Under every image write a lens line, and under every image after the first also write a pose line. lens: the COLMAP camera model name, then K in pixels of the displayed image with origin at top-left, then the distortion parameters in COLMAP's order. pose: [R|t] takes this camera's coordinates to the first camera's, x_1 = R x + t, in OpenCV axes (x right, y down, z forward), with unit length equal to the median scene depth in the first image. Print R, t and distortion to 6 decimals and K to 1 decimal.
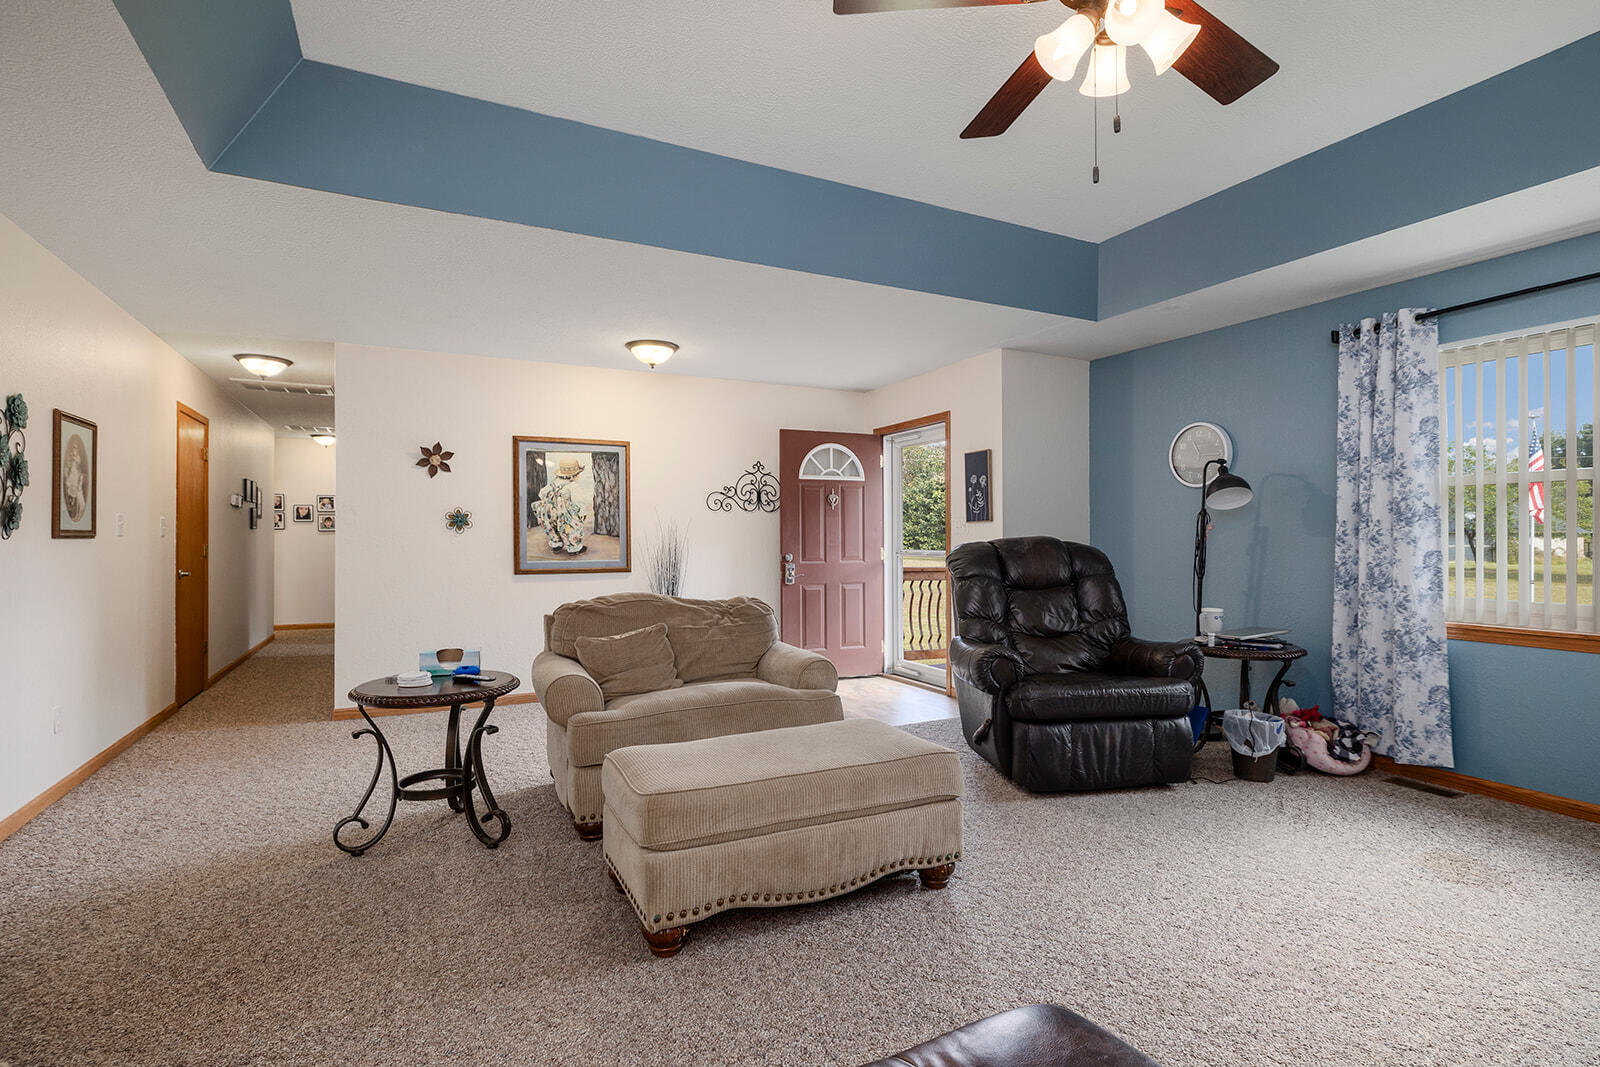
lens RADIAL K [[769.6, 0, 800.0], [0, 769.6, 533.5], [0, 0, 1]] dist [-0.002011, -0.000149]
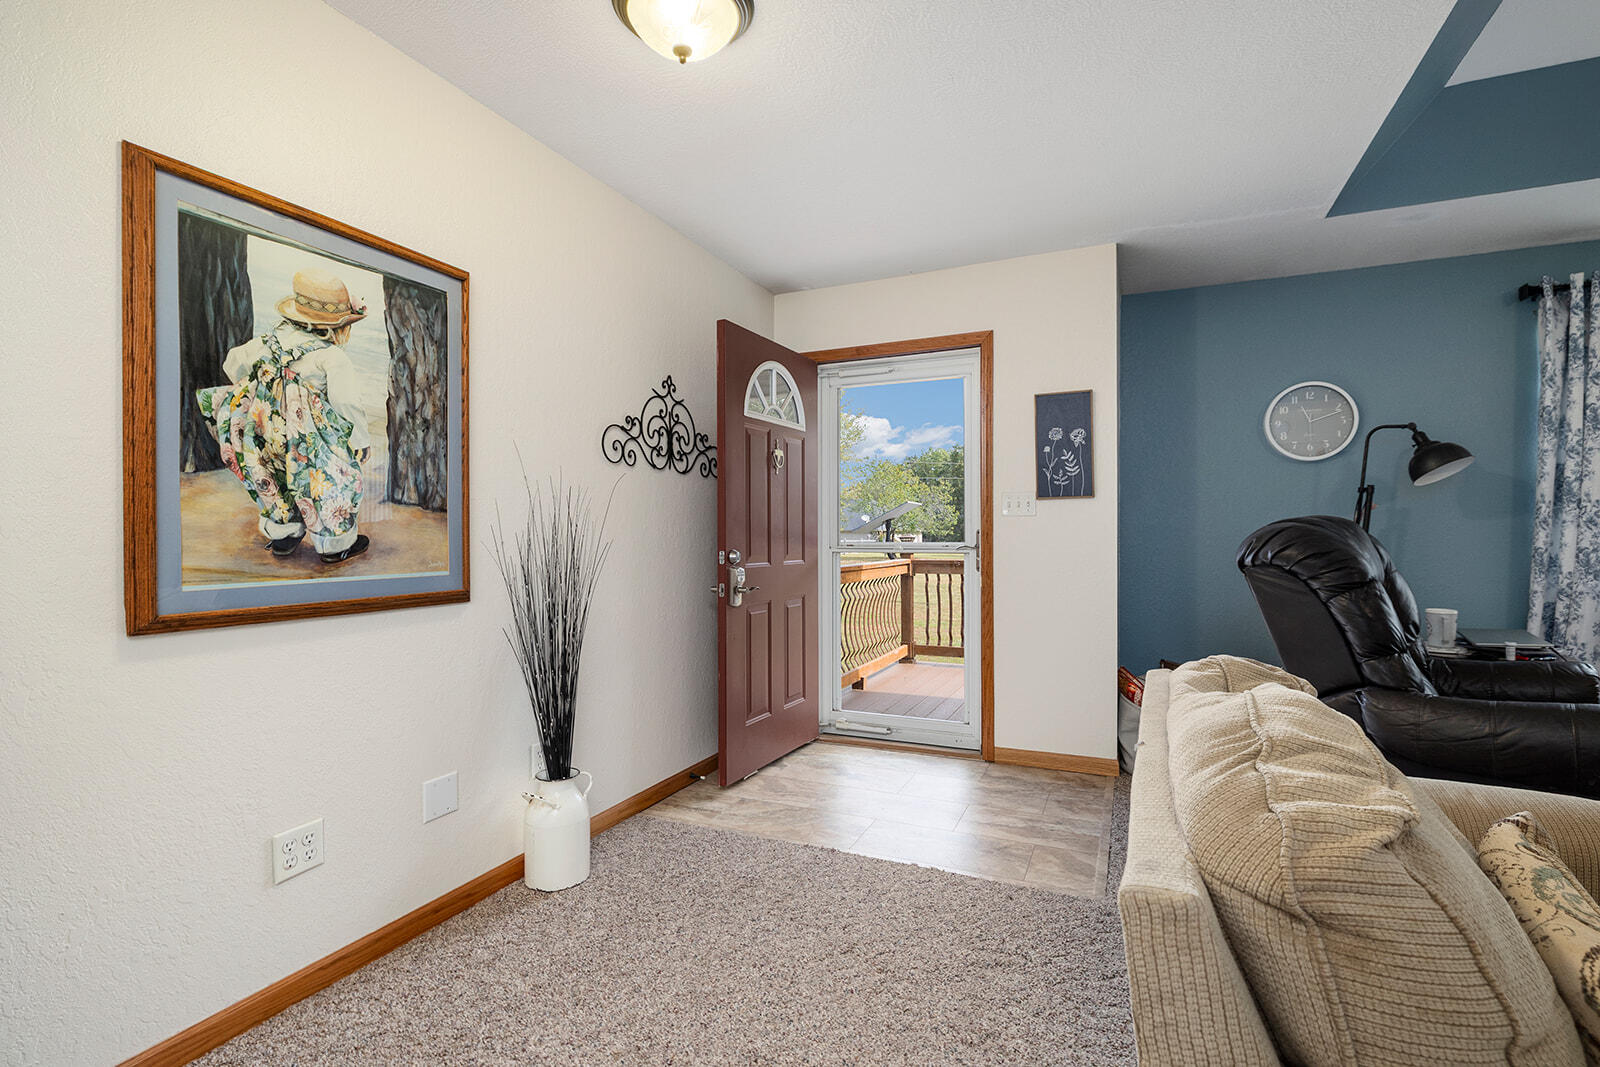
lens RADIAL K [[741.1, 0, 800.0], [0, 741.1, 533.5], [0, 0, 1]] dist [-0.005295, -0.000765]
pose [[0.778851, 0.000712, 0.627208, -0.344479], [-0.001870, 0.999998, 0.001187, 0.015195], [-0.627206, -0.002097, 0.778851, 0.627250]]
